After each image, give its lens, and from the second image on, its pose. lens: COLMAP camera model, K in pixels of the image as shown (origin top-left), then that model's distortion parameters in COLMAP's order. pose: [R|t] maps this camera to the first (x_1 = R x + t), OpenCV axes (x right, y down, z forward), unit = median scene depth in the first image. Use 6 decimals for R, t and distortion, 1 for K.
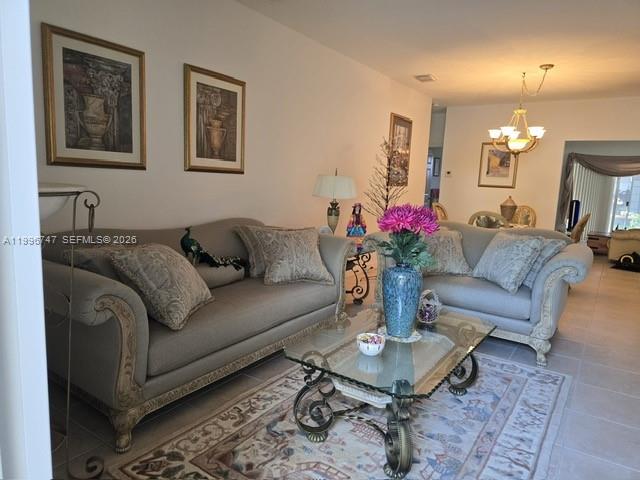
lens RADIAL K [[436.3, 0, 322.7], [0, 436.3, 243.7], [0, 0, 1]] dist [0.063138, -0.060414]
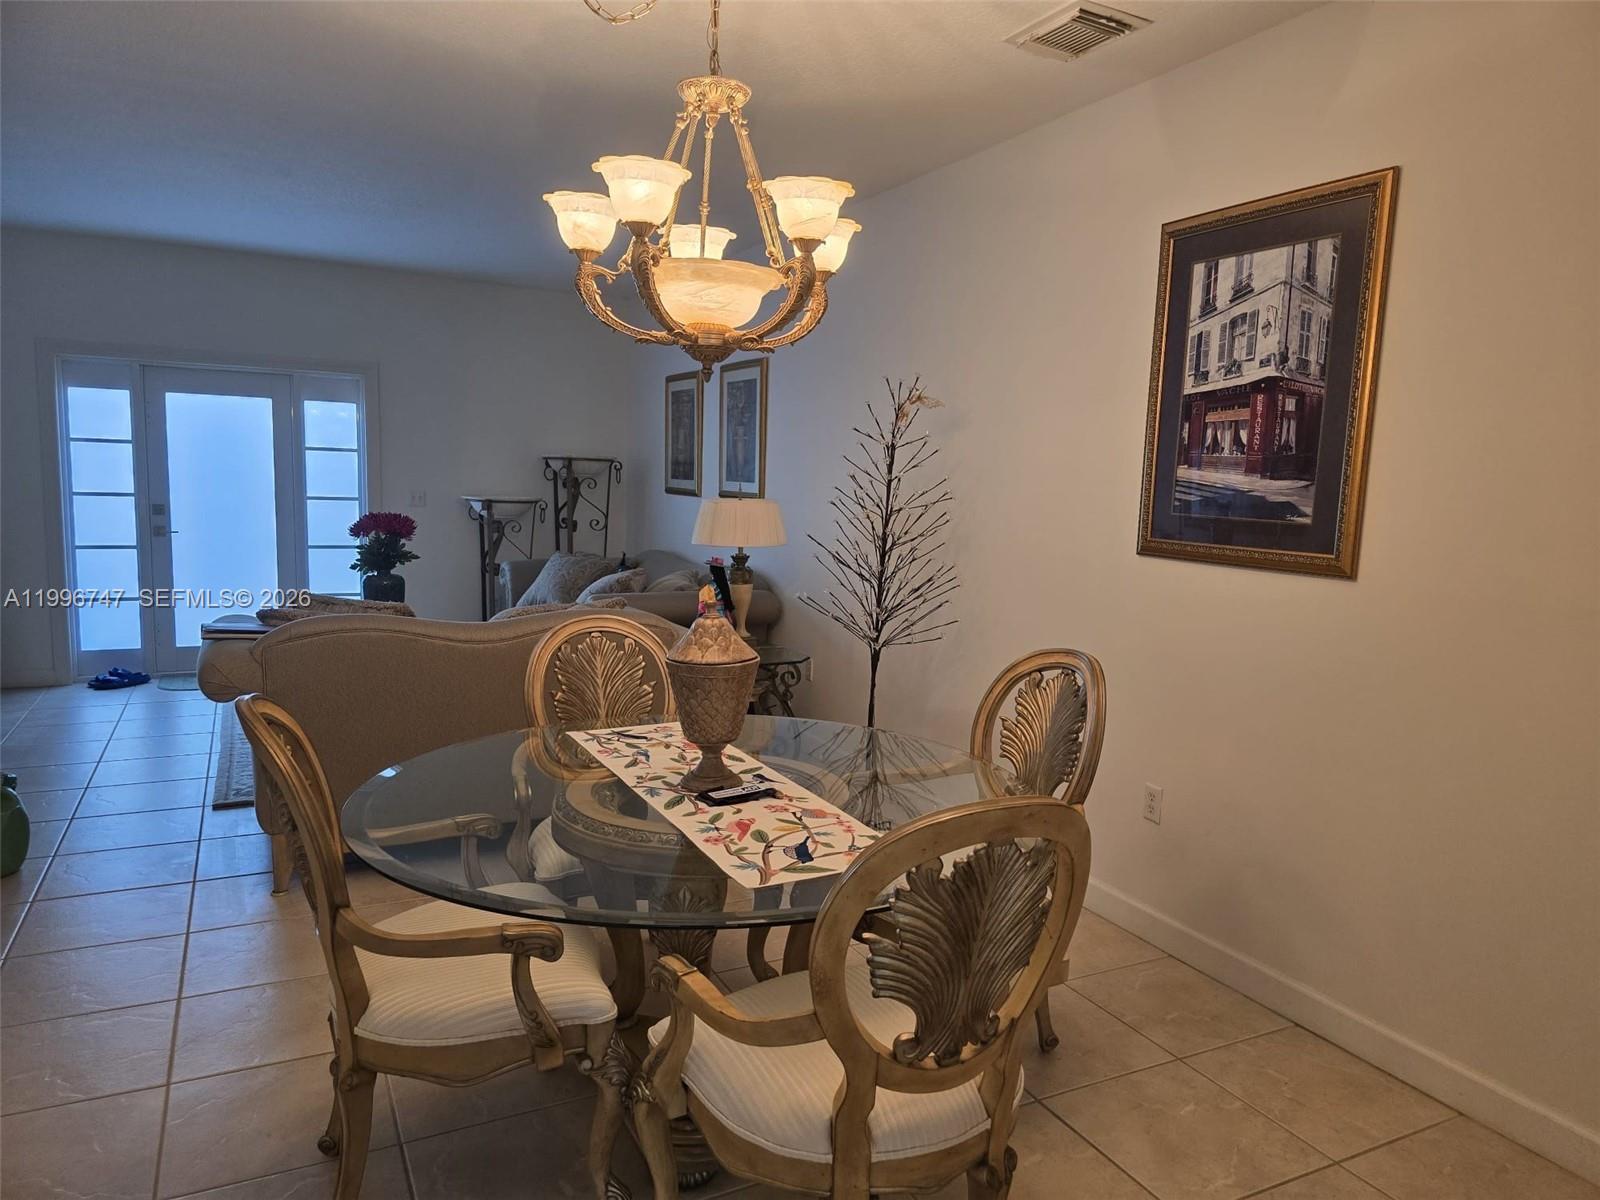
lens RADIAL K [[1090.8, 0, 803.8], [0, 1090.8, 606.6], [0, 0, 1]] dist [0.063138, -0.060414]
pose [[-0.492039, 0.047170, -0.869294, 1.236963], [-0.179736, 0.971514, 0.154450, -0.286391], [0.851817, 0.232239, -0.469545, 1.962102]]
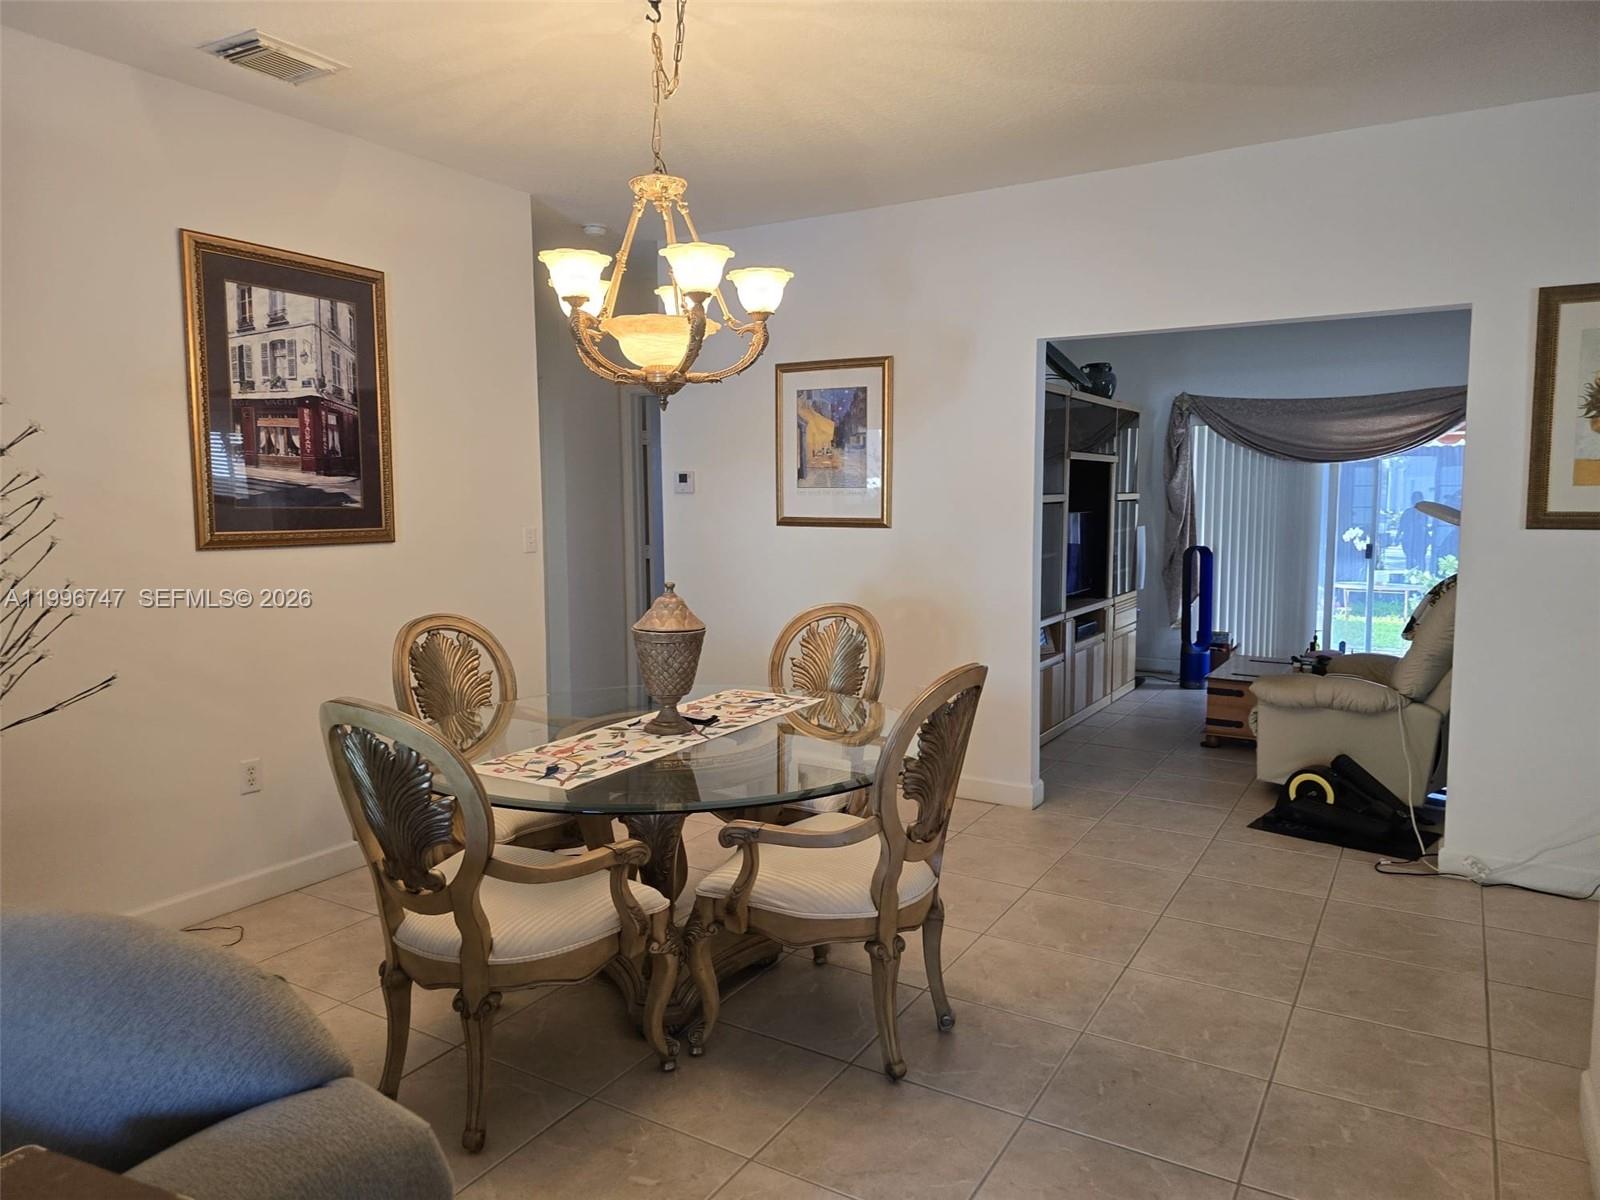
lens RADIAL K [[1090.8, 0, 791.6], [0, 1090.8, 595.9], [0, 0, 1]] dist [0.063138, -0.060414]
pose [[0.997744, -0.051925, 0.042550, 0.737757], [0.054134, 0.997151, -0.052524, -0.114560], [-0.039702, 0.054709, 0.997713, 0.752738]]
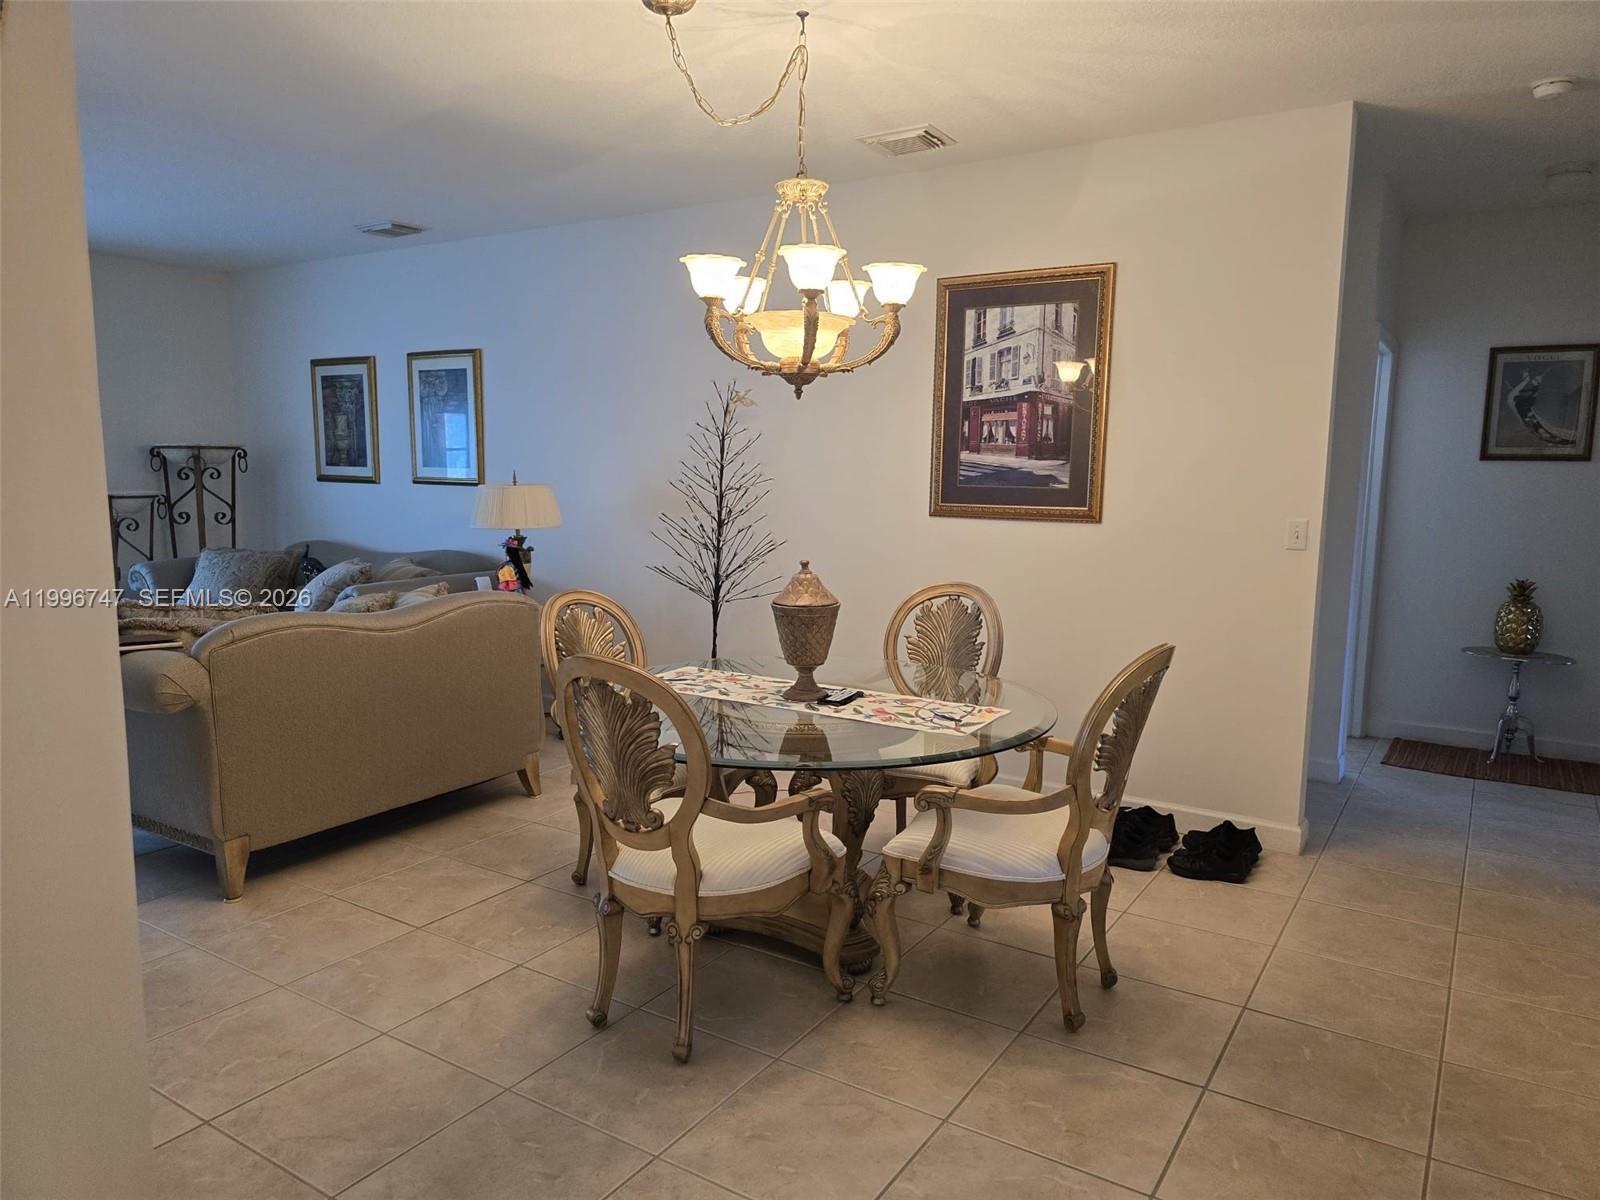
lens RADIAL K [[1090.8, 0, 799.3], [0, 1090.8, 606.4], [0, 0, 1]] dist [0.063138, -0.060414]
pose [[0.004790, 0.090430, -0.995891, 1.587716], [-0.155897, 0.983793, 0.088582, -0.219008], [0.987762, 0.154832, 0.018810, 1.584565]]
